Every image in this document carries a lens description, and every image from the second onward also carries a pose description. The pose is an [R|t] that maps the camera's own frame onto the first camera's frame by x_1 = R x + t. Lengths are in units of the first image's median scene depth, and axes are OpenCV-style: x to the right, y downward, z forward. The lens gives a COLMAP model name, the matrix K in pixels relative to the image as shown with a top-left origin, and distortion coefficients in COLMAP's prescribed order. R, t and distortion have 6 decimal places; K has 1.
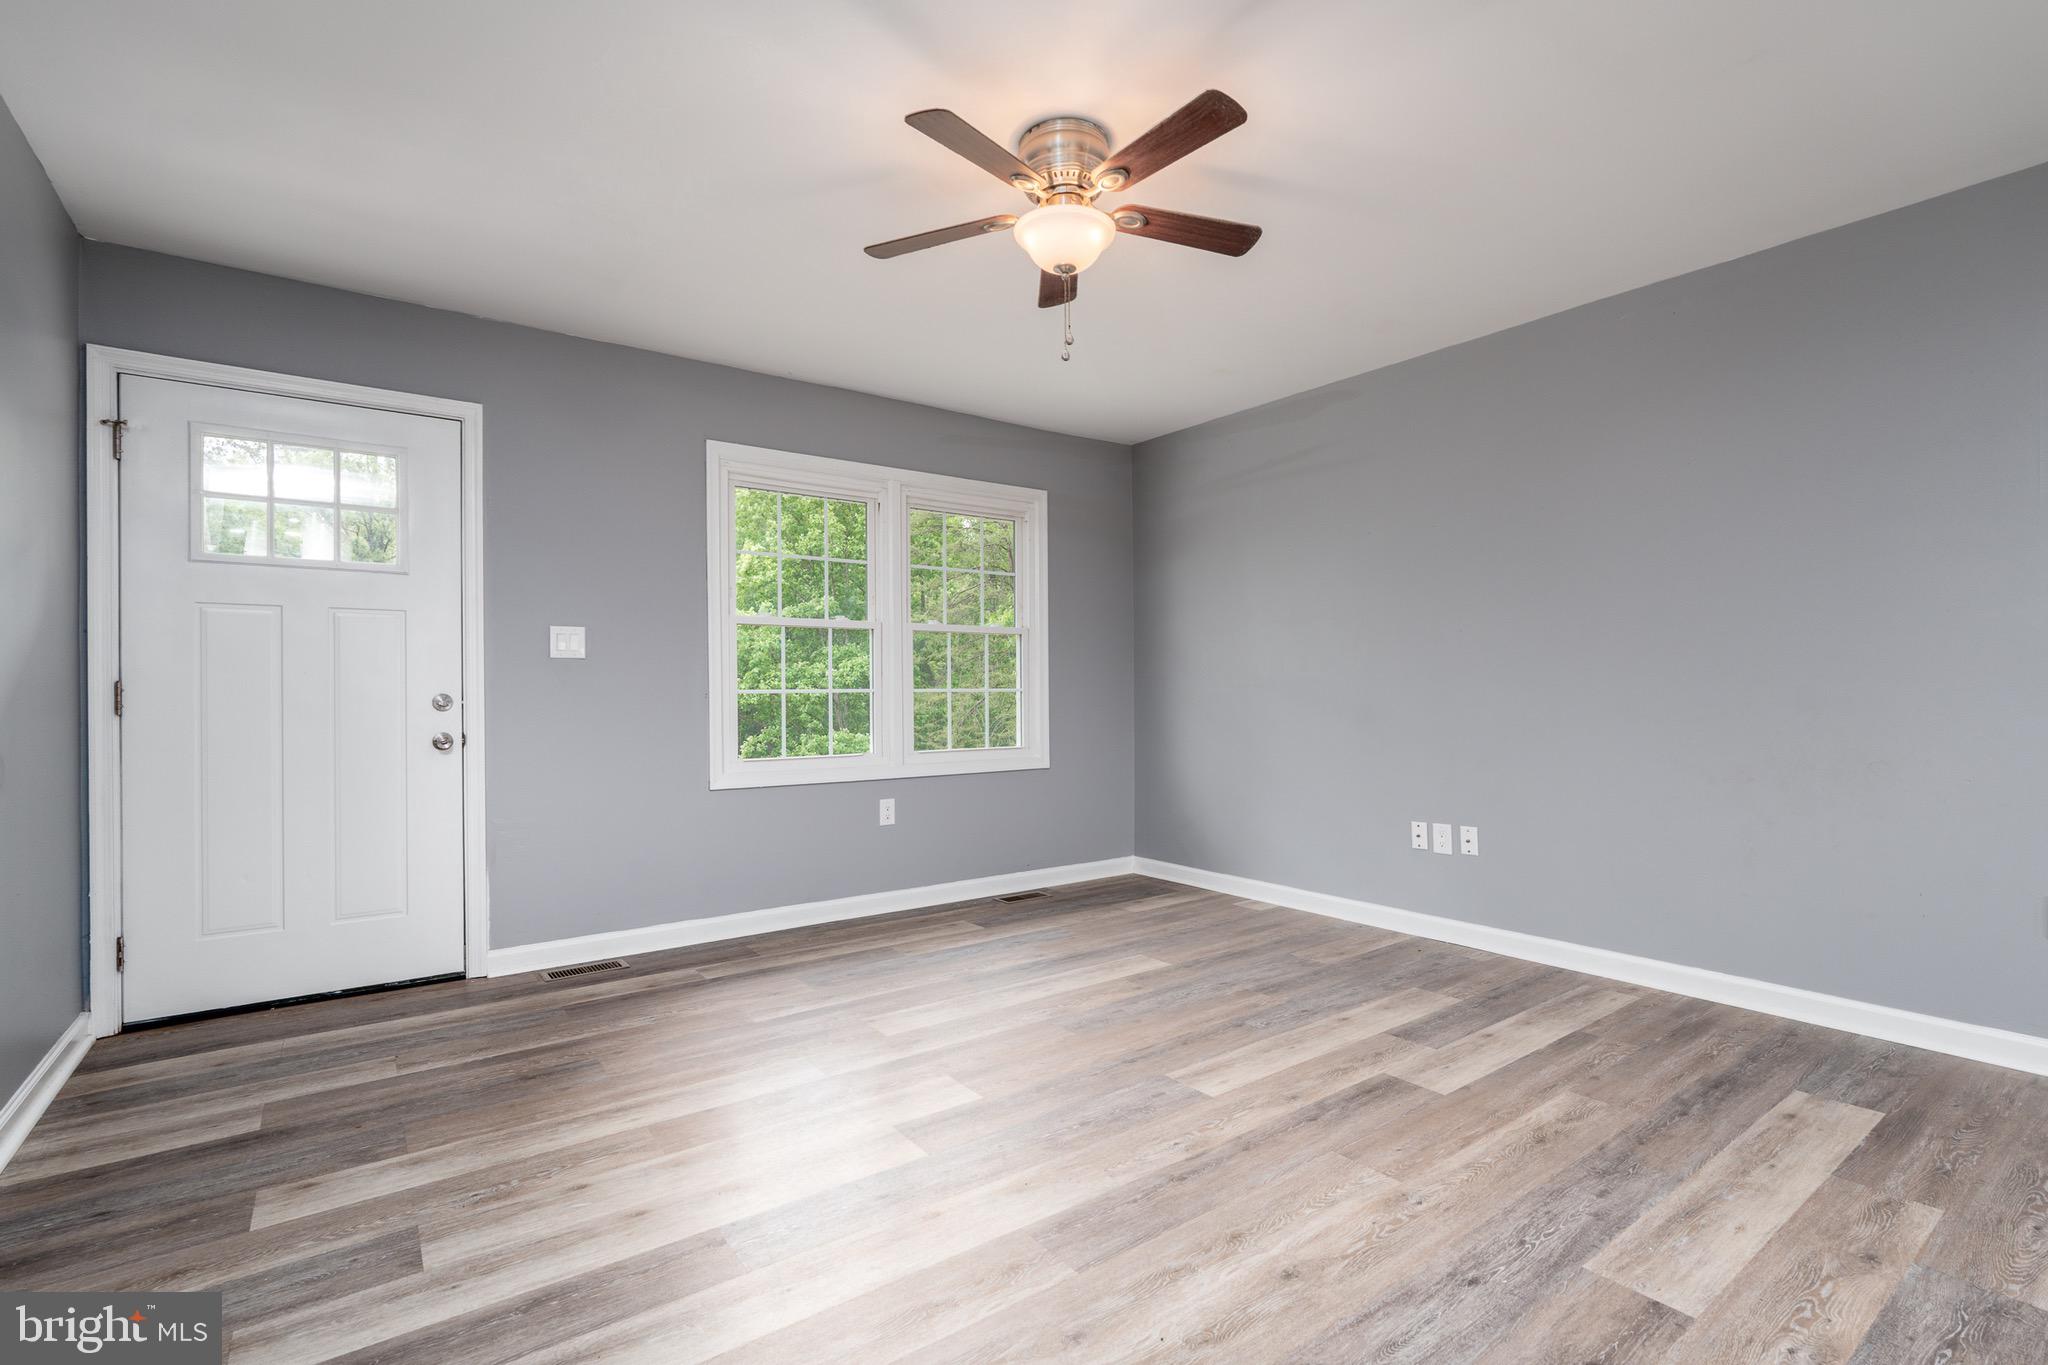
lens RADIAL K [[932.7, 0, 1031.2], [0, 932.7, 687.3], [0, 0, 1]] dist [-0.004845, 0.000179]
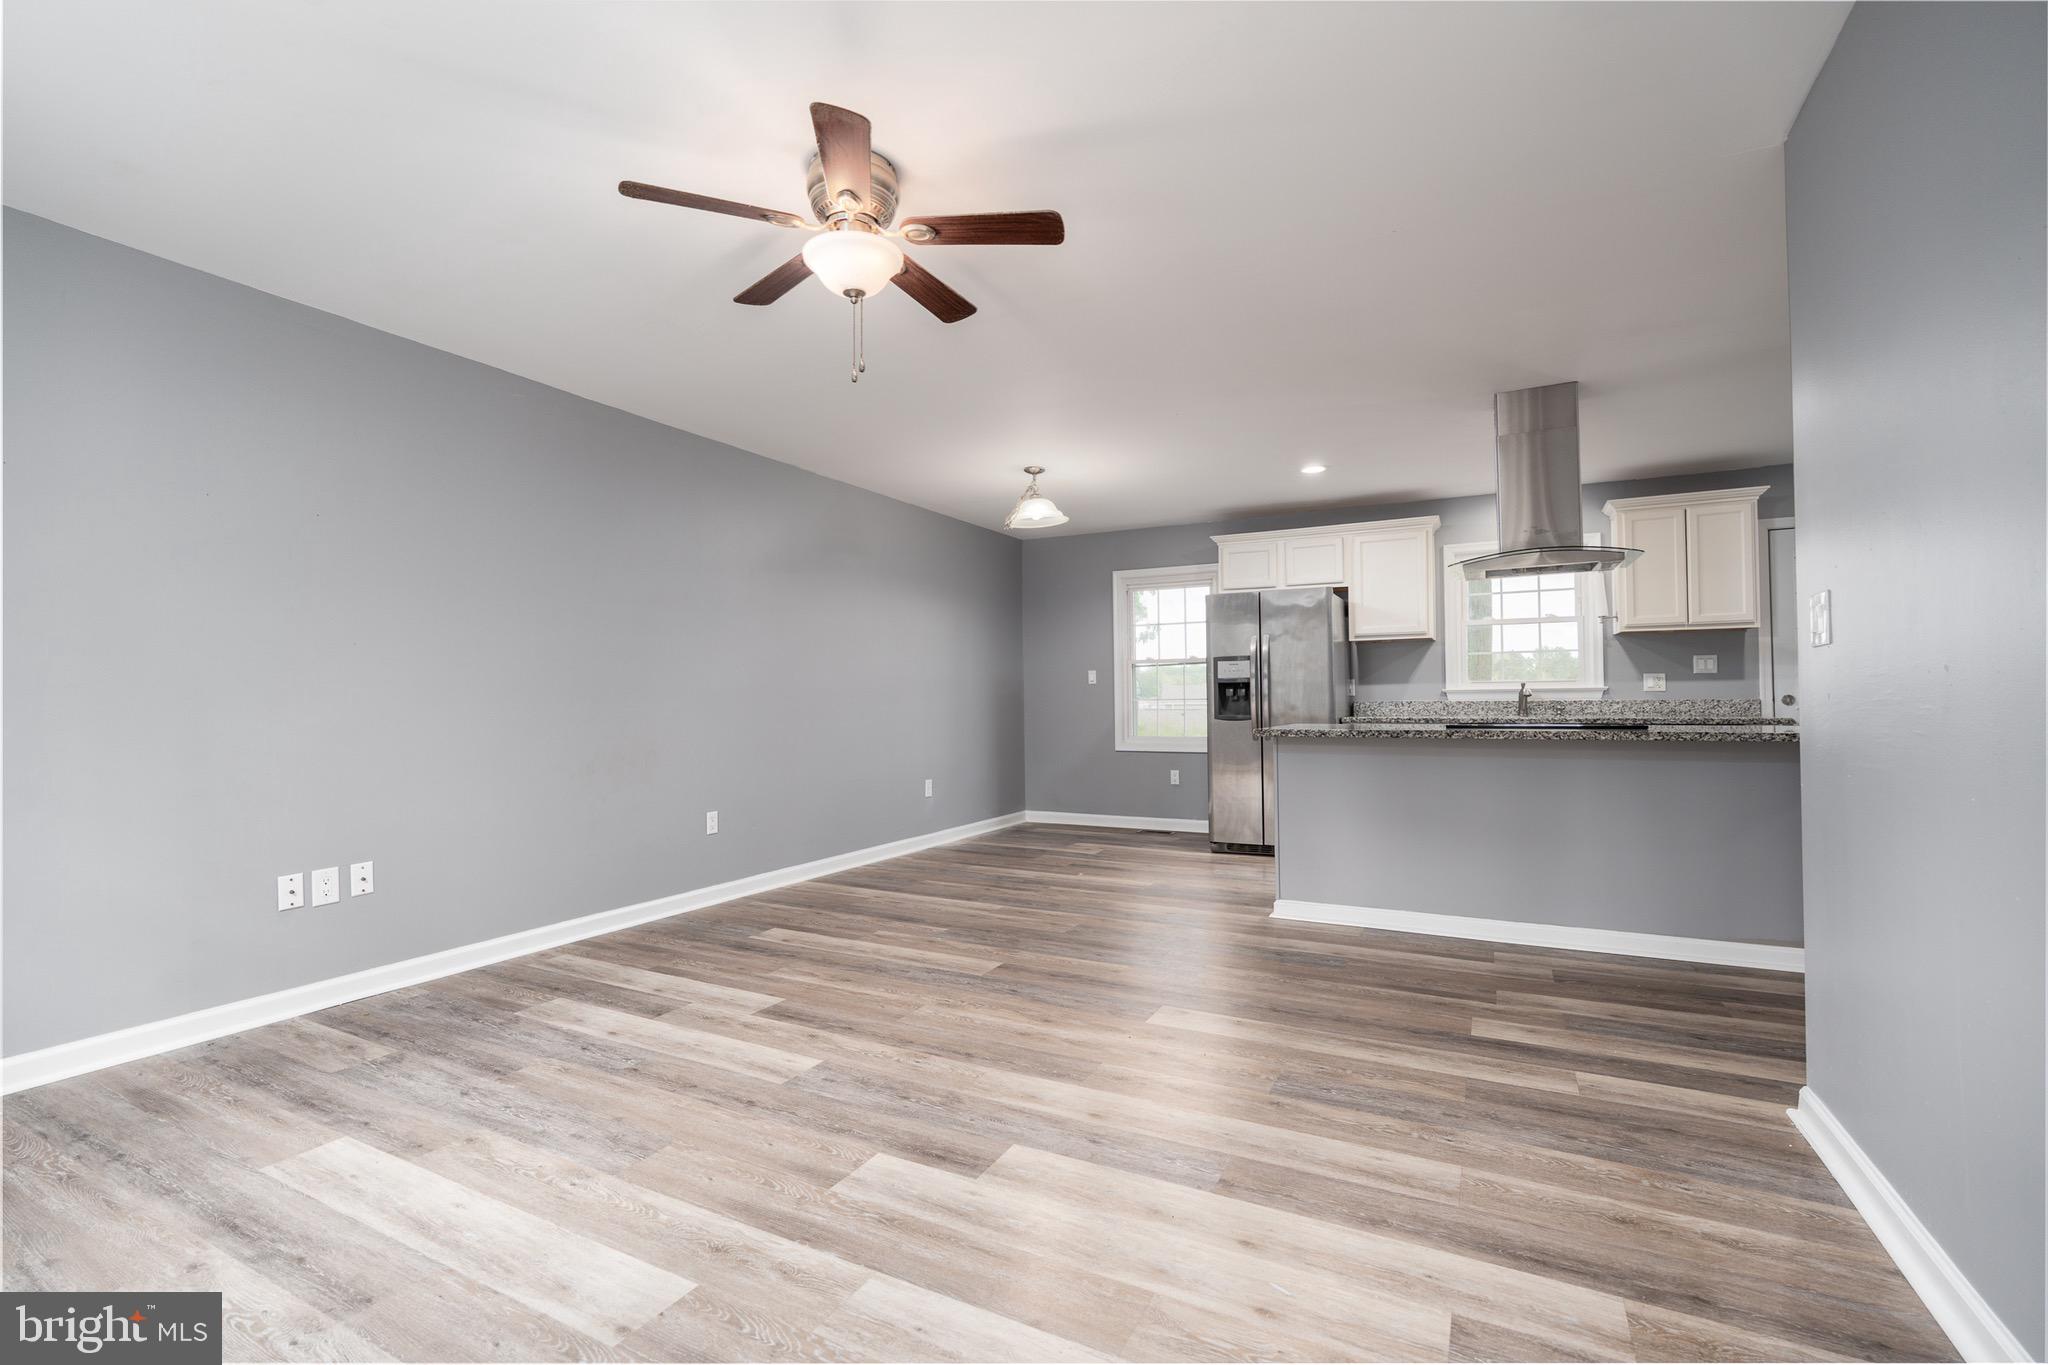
lens RADIAL K [[891.9, 0, 1024.0], [0, 891.9, 682.5], [0, 0, 1]] dist [-0.004985, 0.000262]
pose [[-0.434200, 0.026800, 0.900418, -0.788004], [0.006838, 0.999627, -0.026456, 0.004659], [-0.900790, -0.005330, -0.434221, 1.086761]]
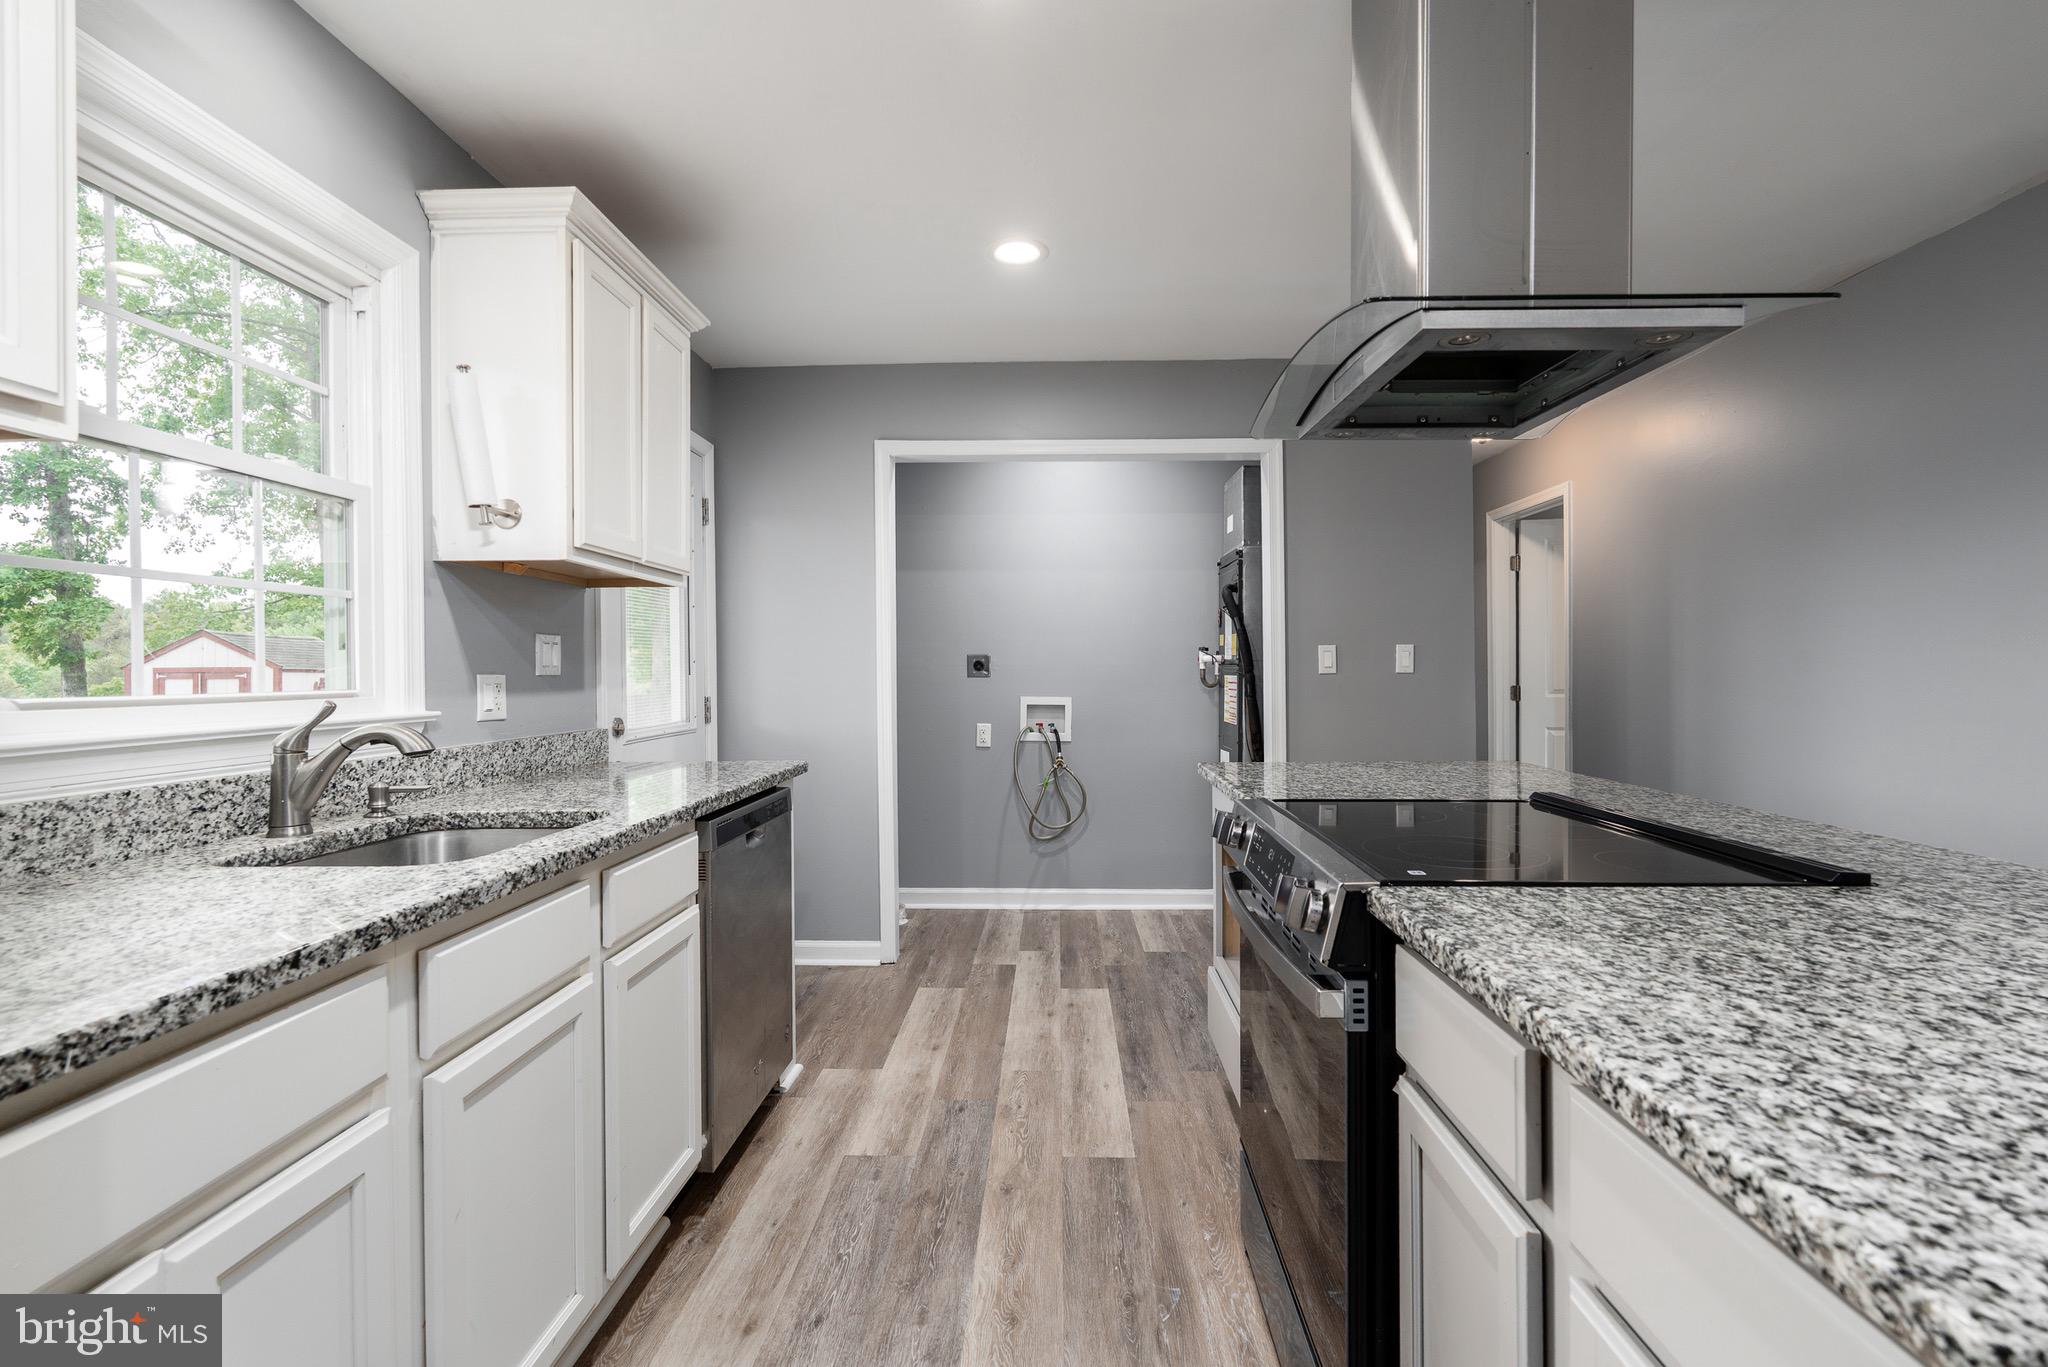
lens RADIAL K [[927.3, 0, 1021.7], [0, 927.3, 681.2], [0, 0, 1]] dist [-0.003639, -0.000393]
pose [[-0.623462, 0.018834, -0.781626, 0.771032], [0.014336, 0.999817, 0.012657, -0.057479], [0.781722, -0.003314, -0.623618, -0.208065]]
